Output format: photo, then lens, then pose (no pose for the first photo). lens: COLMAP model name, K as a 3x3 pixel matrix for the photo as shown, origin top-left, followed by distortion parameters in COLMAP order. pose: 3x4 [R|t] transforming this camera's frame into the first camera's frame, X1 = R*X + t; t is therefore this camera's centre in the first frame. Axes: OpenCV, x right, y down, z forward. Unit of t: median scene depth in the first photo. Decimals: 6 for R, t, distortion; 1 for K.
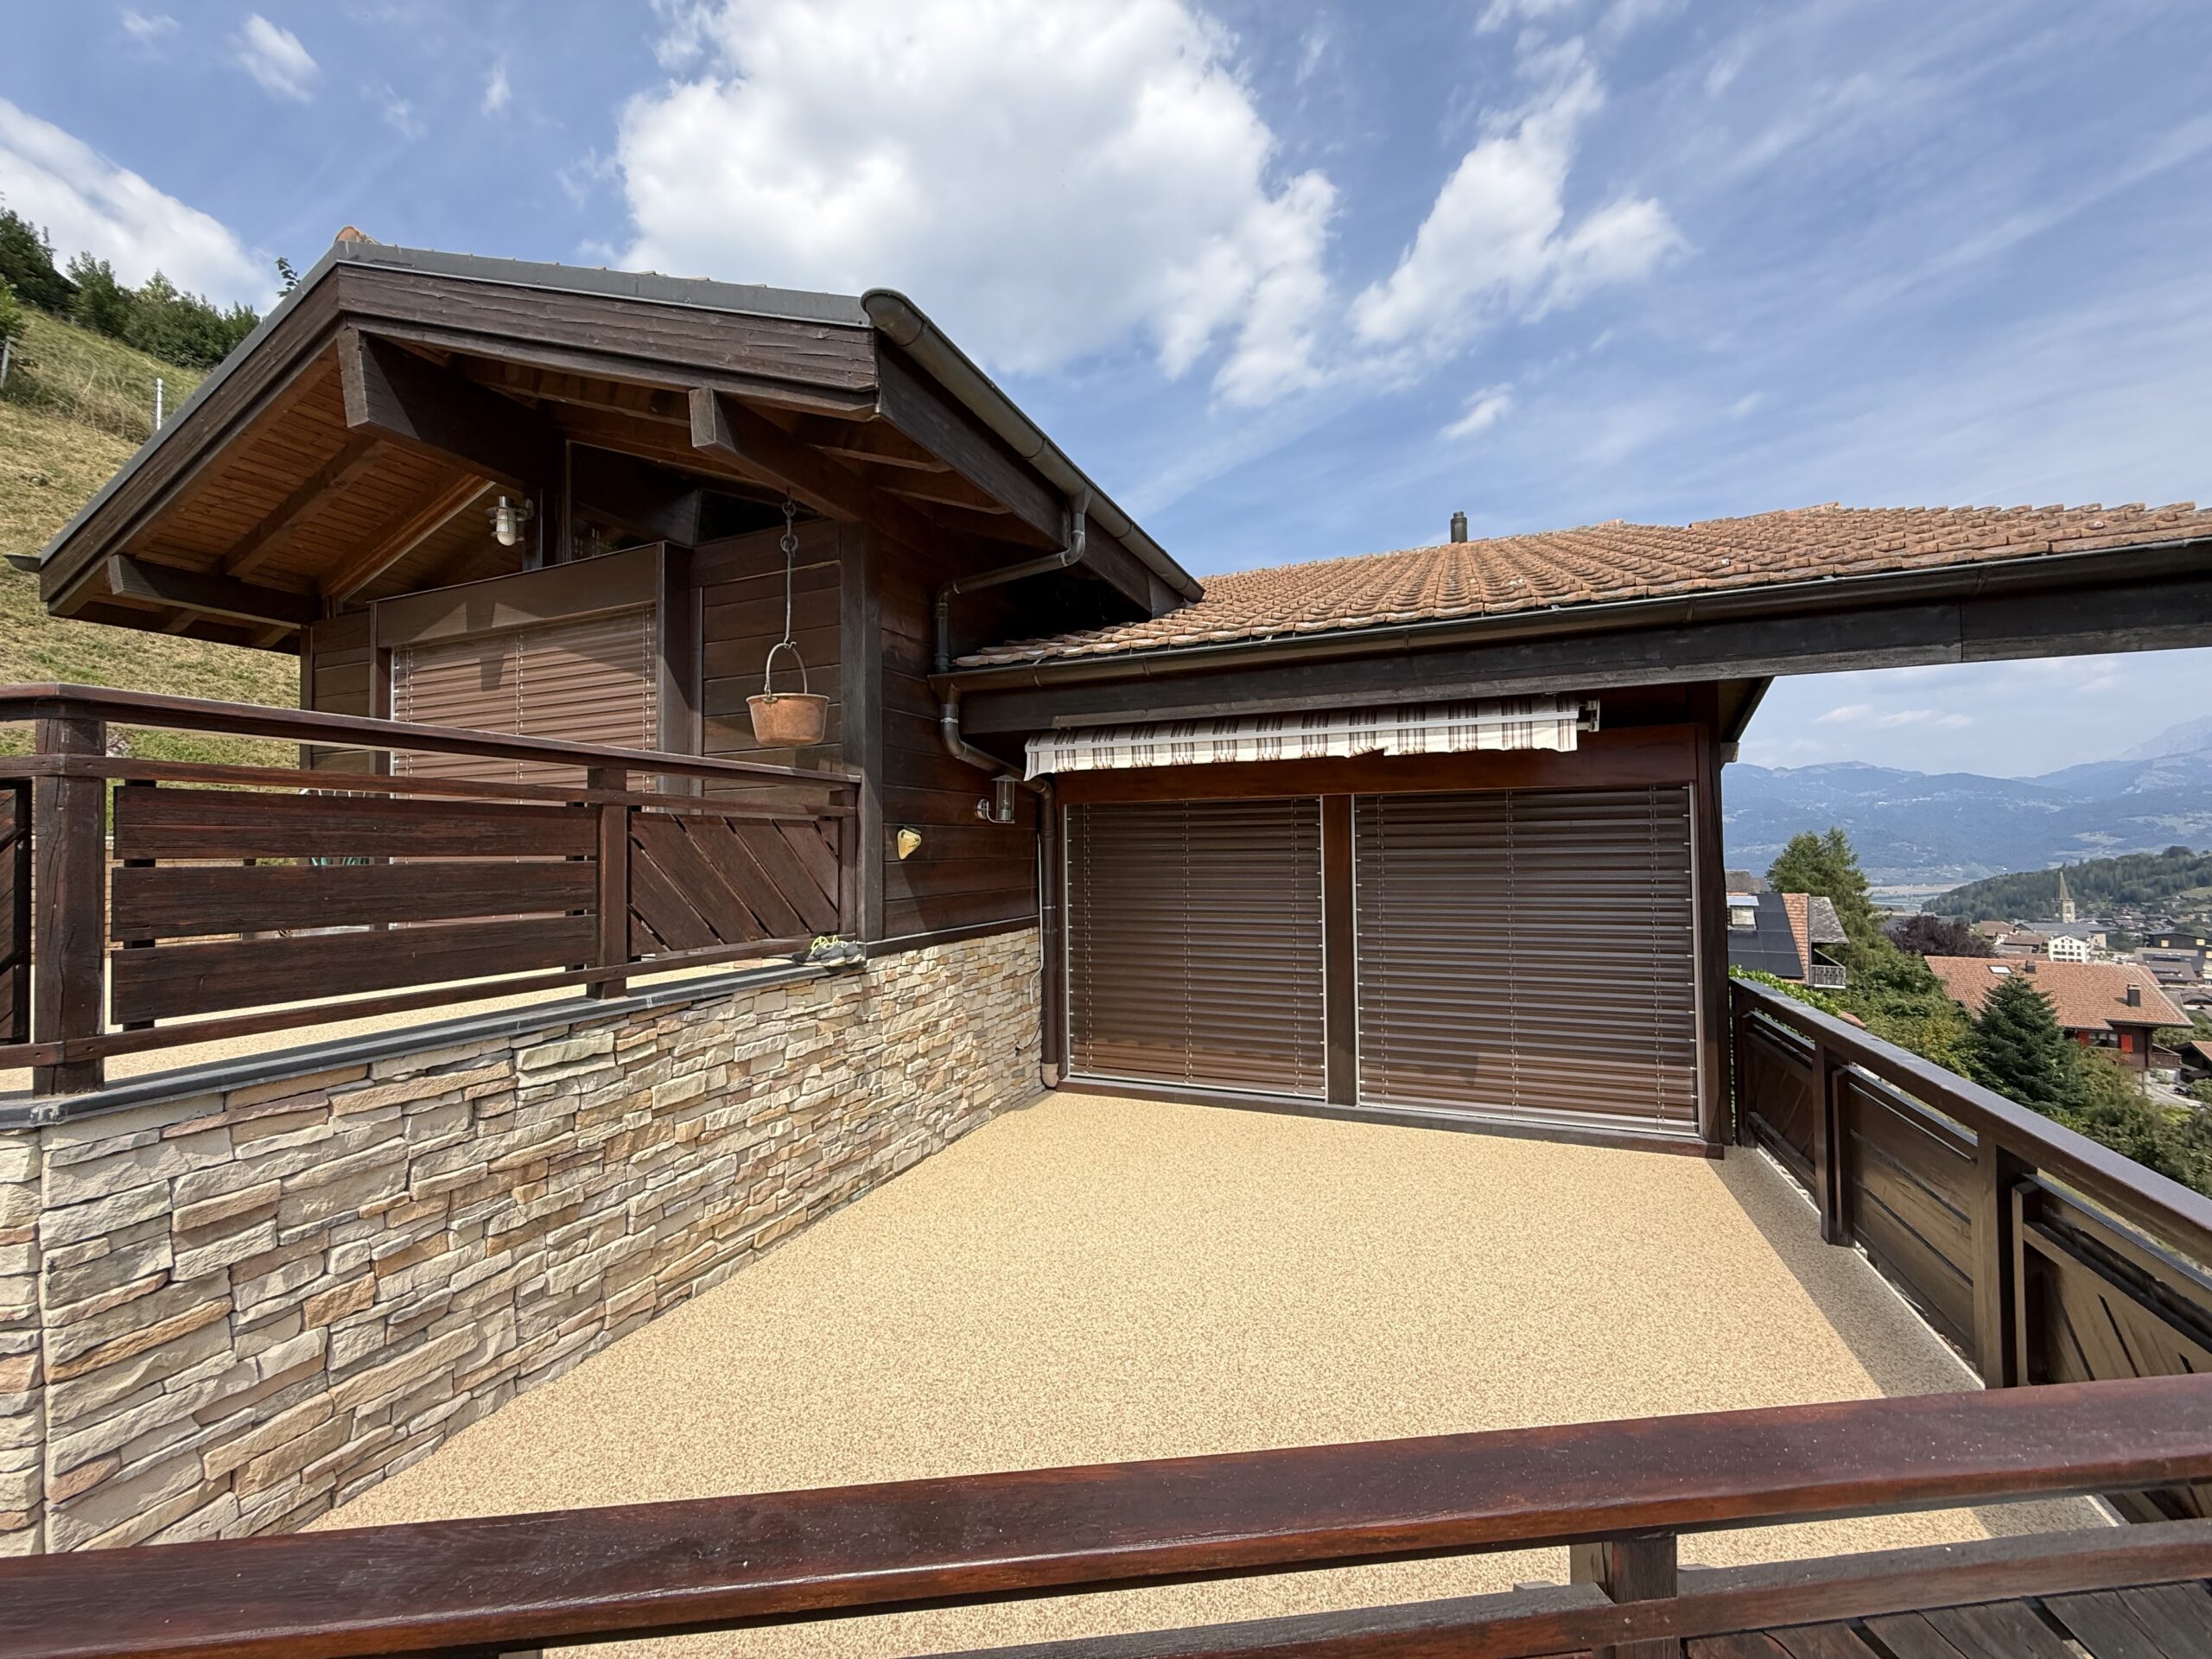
lens RADIAL K [[880.9, 0, 1098.0], [0, 880.9, 828.4], [0, 0, 1]] dist [-0.000420, 0.000217]
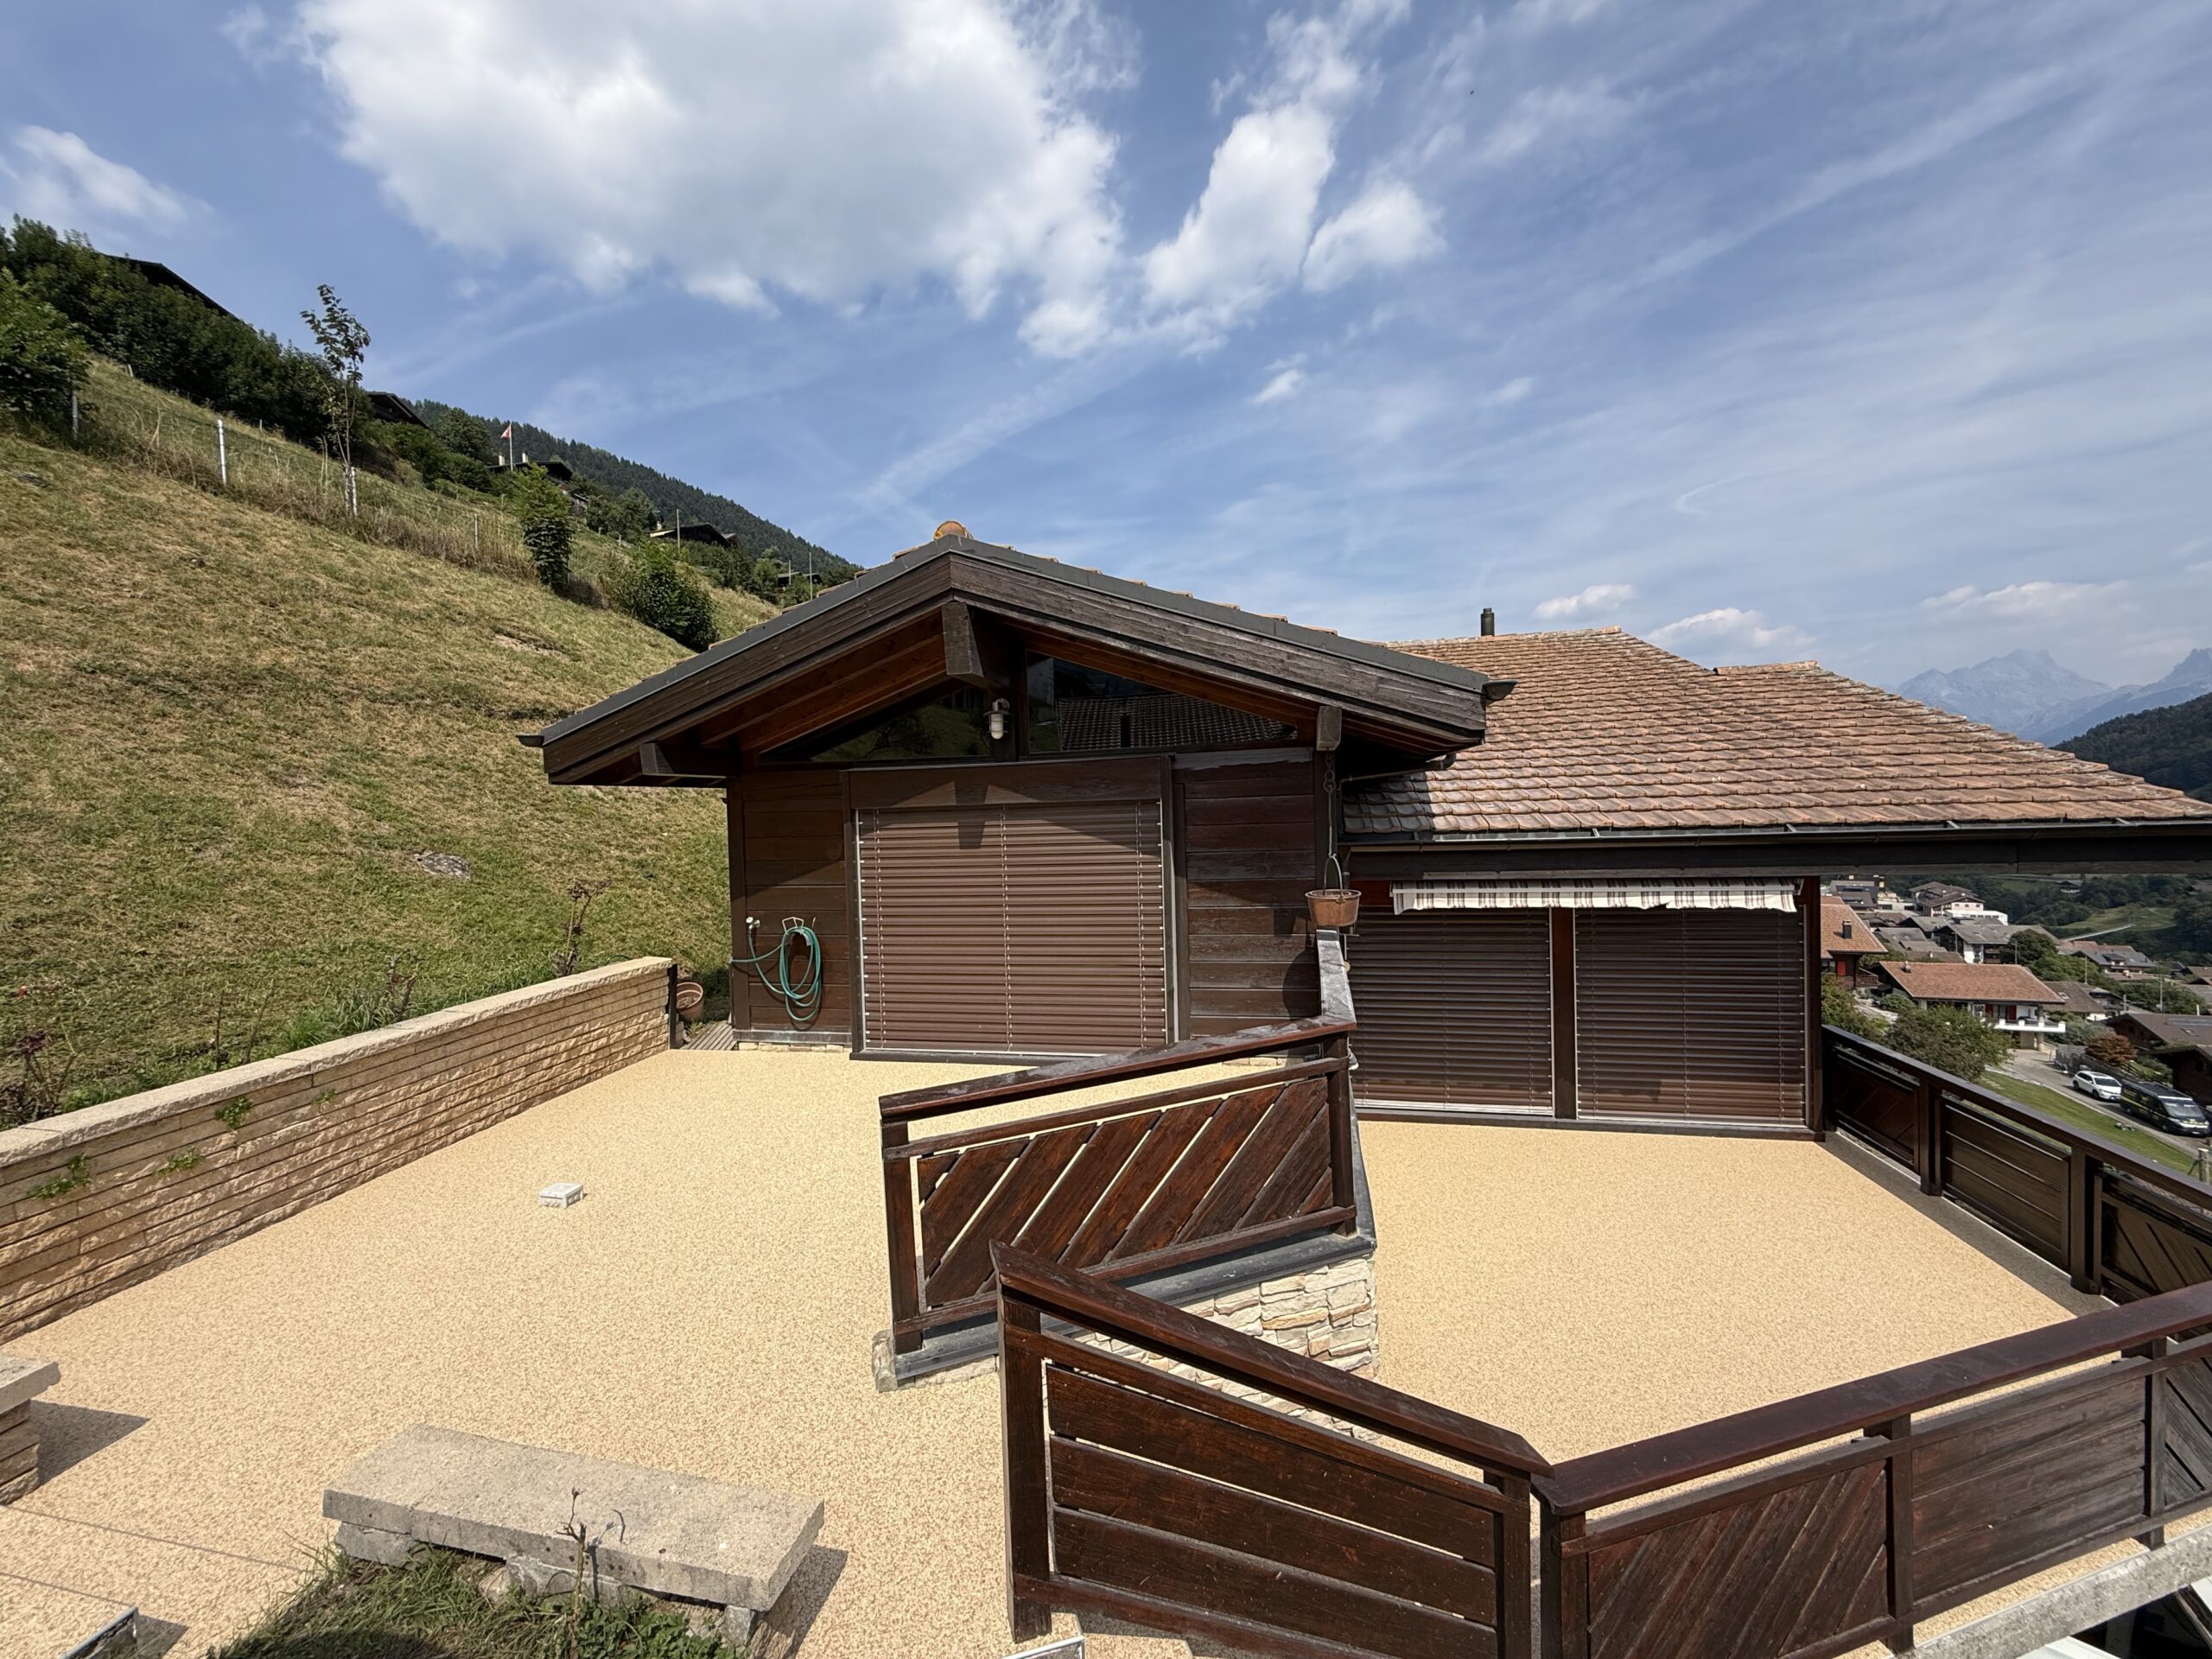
lens RADIAL K [[880.9, 0, 1094.1], [0, 880.9, 829.6], [0, 0, 1]] dist [-0.000420, 0.000217]
pose [[0.985098, -0.021511, 0.170644, -0.944457], [0.013598, 0.998783, 0.047406, -0.313126], [-0.171456, -0.044379, 0.984192, -0.352914]]
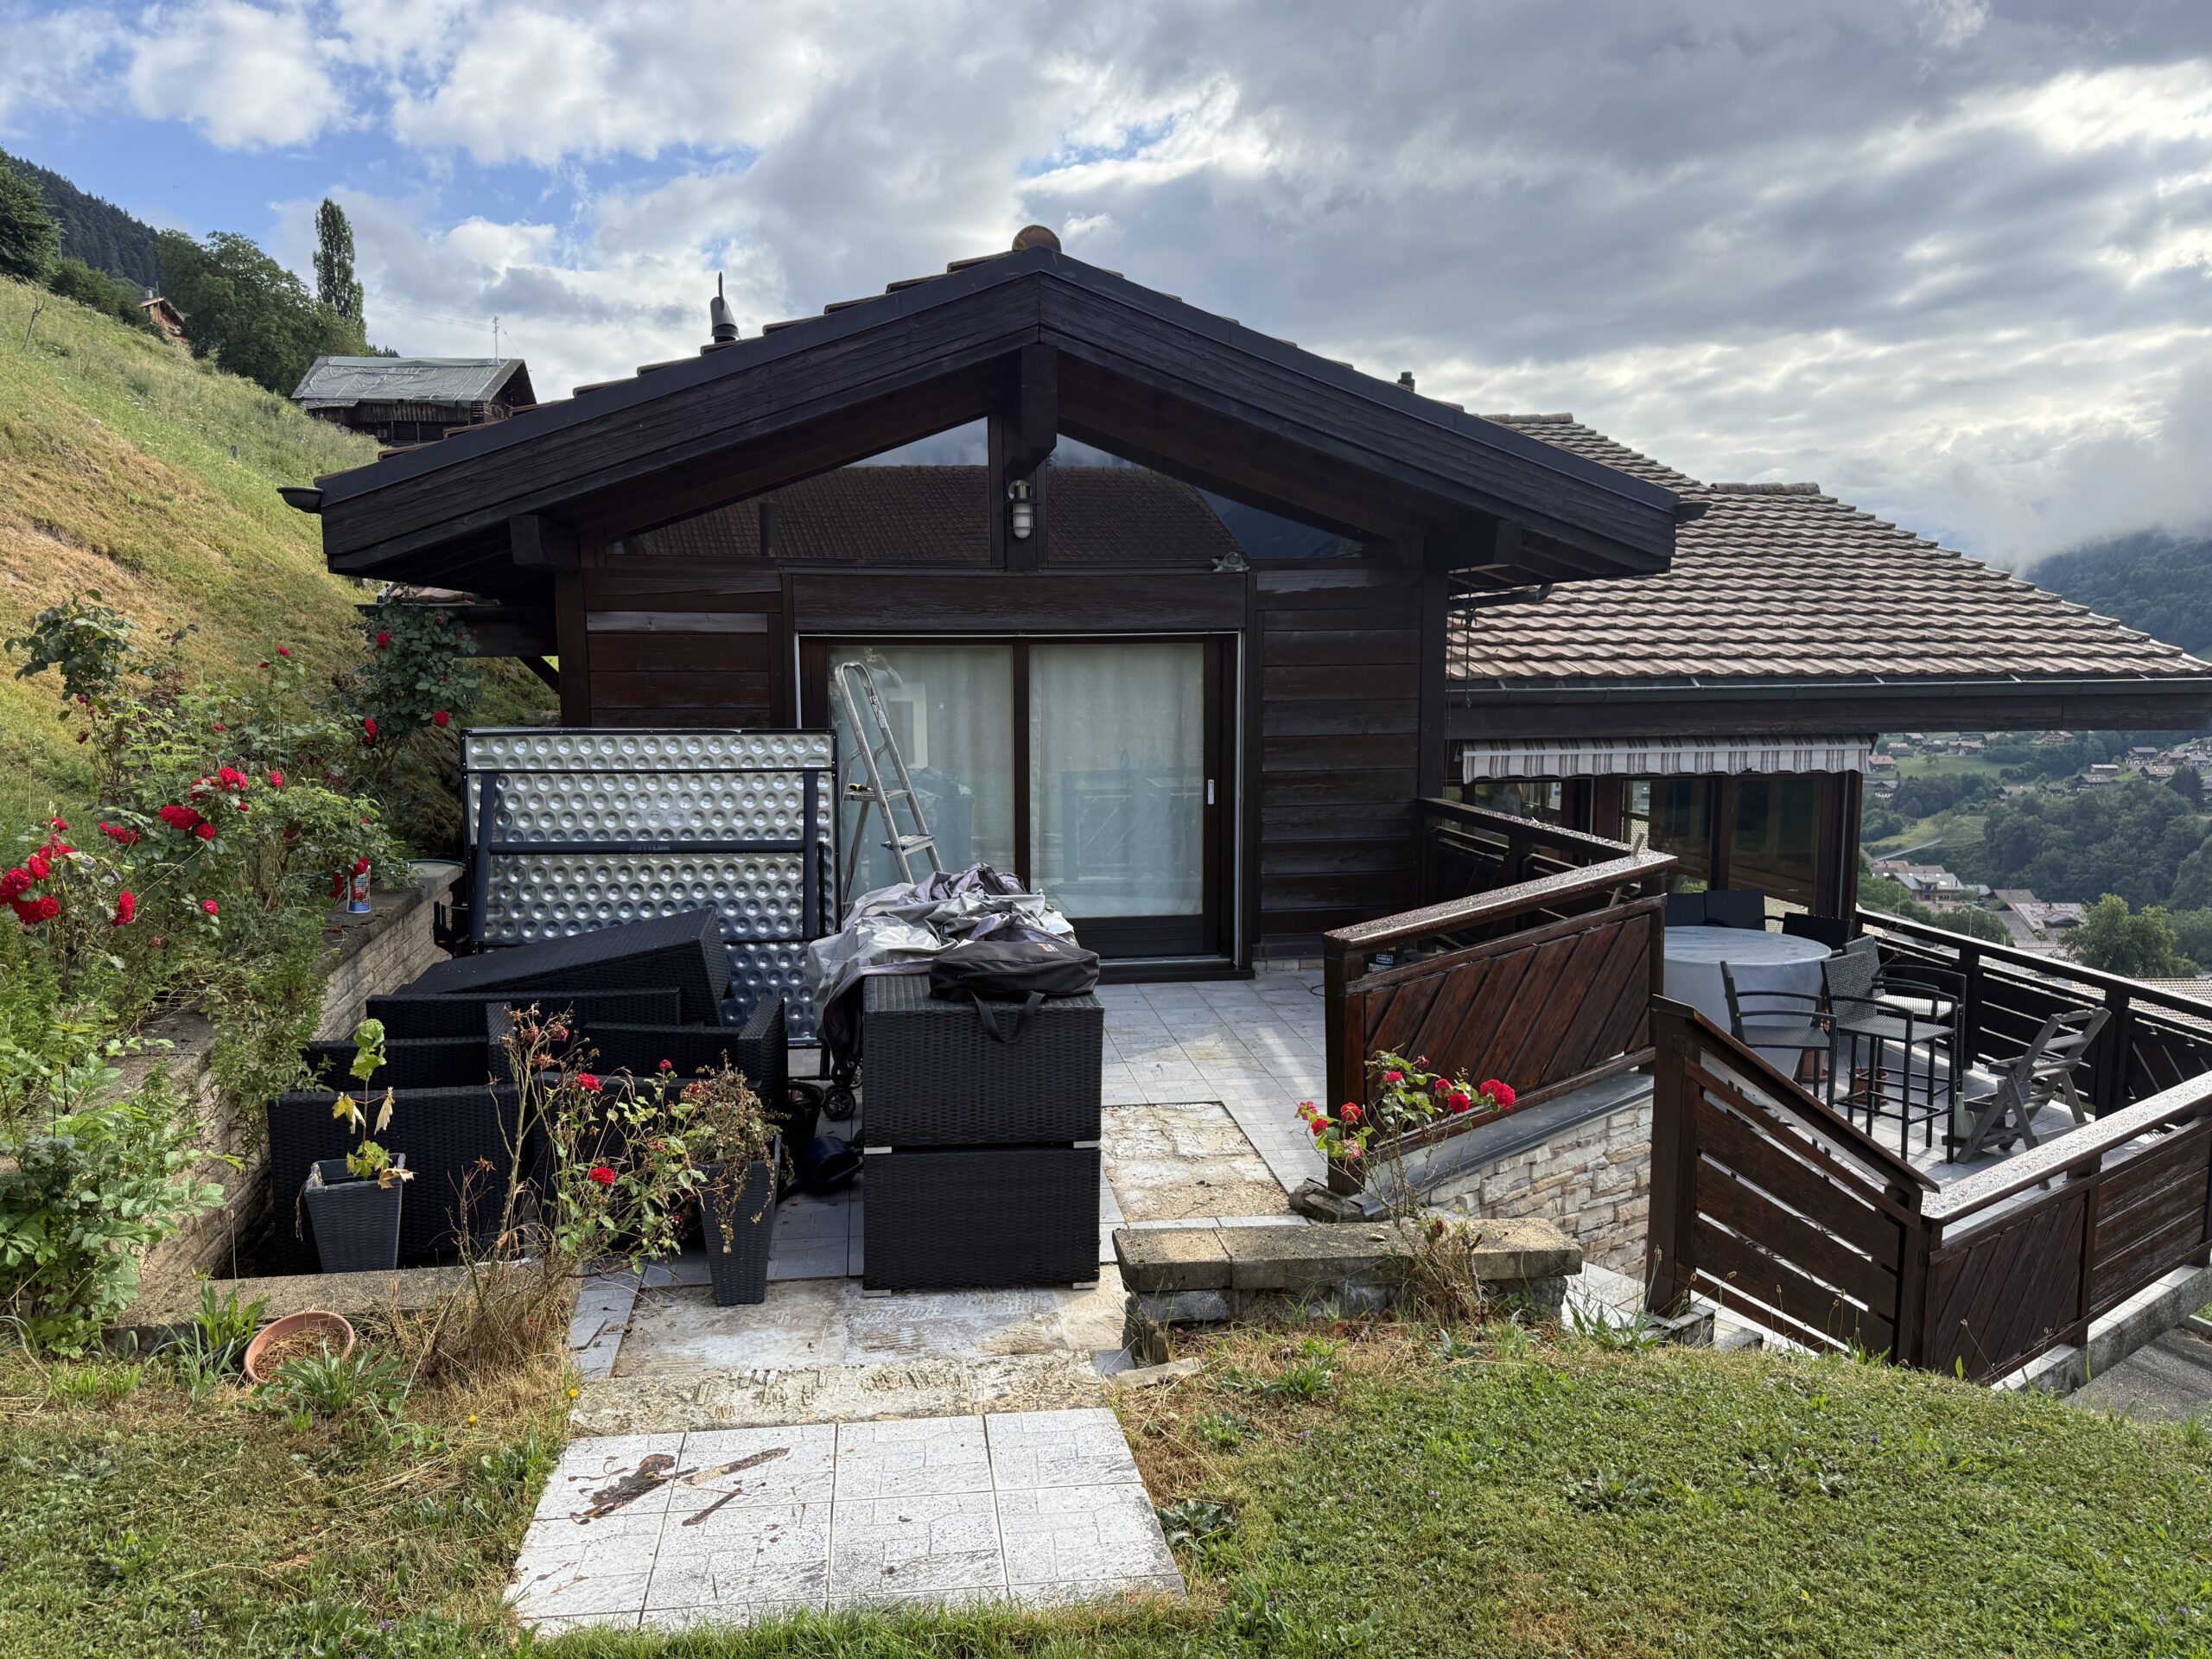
lens RADIAL K [[1556.5, 0, 1089.8], [0, 1556.5, 849.3], [0, 0, 1]] dist [0.018398, -0.015414]
pose [[0.858788, -0.059082, 0.508914, -1.800481], [-0.015374, 0.989909, 0.140866, -0.289795], [-0.512101, -0.128798, 0.849213, -0.539082]]
